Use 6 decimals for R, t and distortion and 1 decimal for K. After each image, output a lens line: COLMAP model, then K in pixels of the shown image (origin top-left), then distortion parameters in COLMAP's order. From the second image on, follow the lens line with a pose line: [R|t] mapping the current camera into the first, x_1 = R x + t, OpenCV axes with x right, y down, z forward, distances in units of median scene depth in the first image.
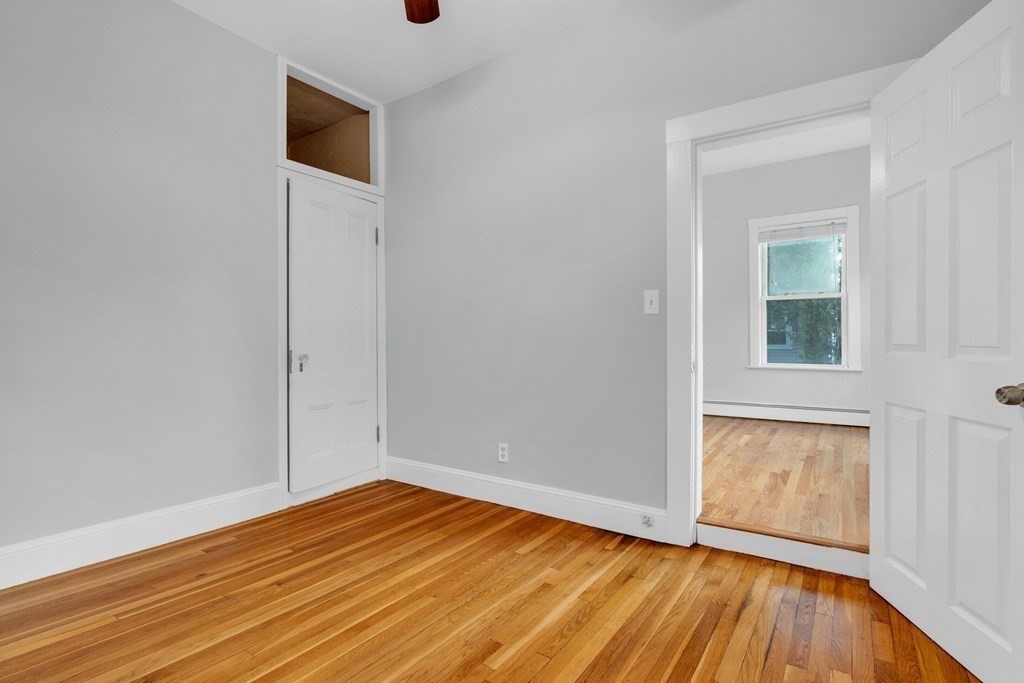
lens RADIAL K [[501.4, 0, 512.7], [0, 501.4, 337.0], [0, 0, 1]] dist [-0.003468, -0.000064]
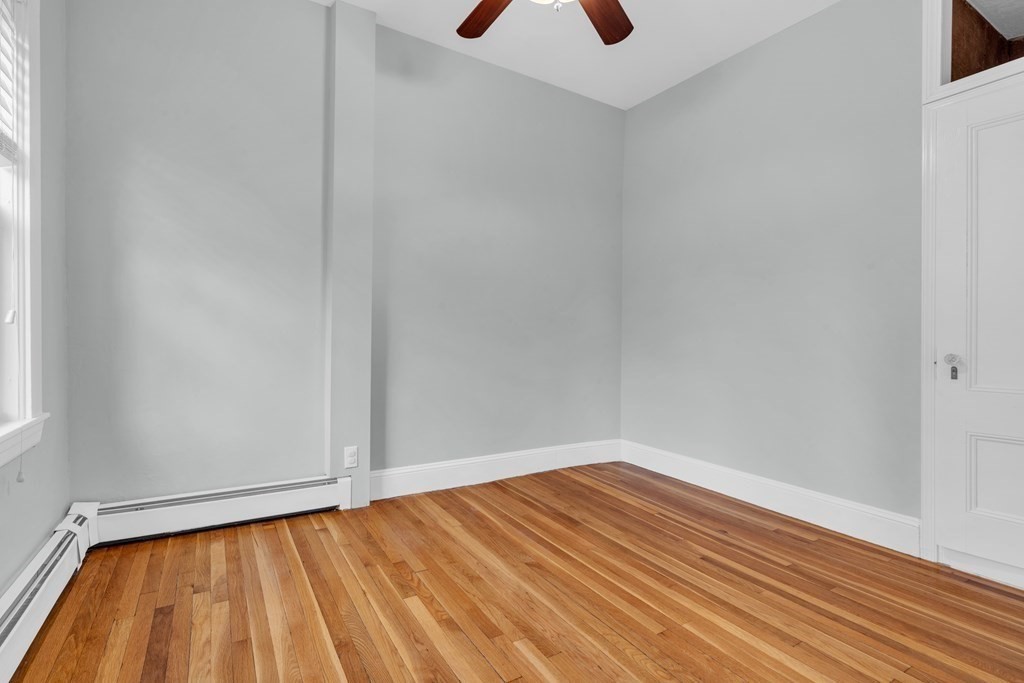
lens RADIAL K [[501.4, 0, 508.6], [0, 501.4, 339.2], [0, 0, 1]] dist [-0.003468, -0.000064]
pose [[-0.421804, 0.007848, -0.906653, 0.682119], [0.002379, 0.999969, 0.007549, 0.009453], [0.906684, 0.001027, -0.421810, 1.059050]]
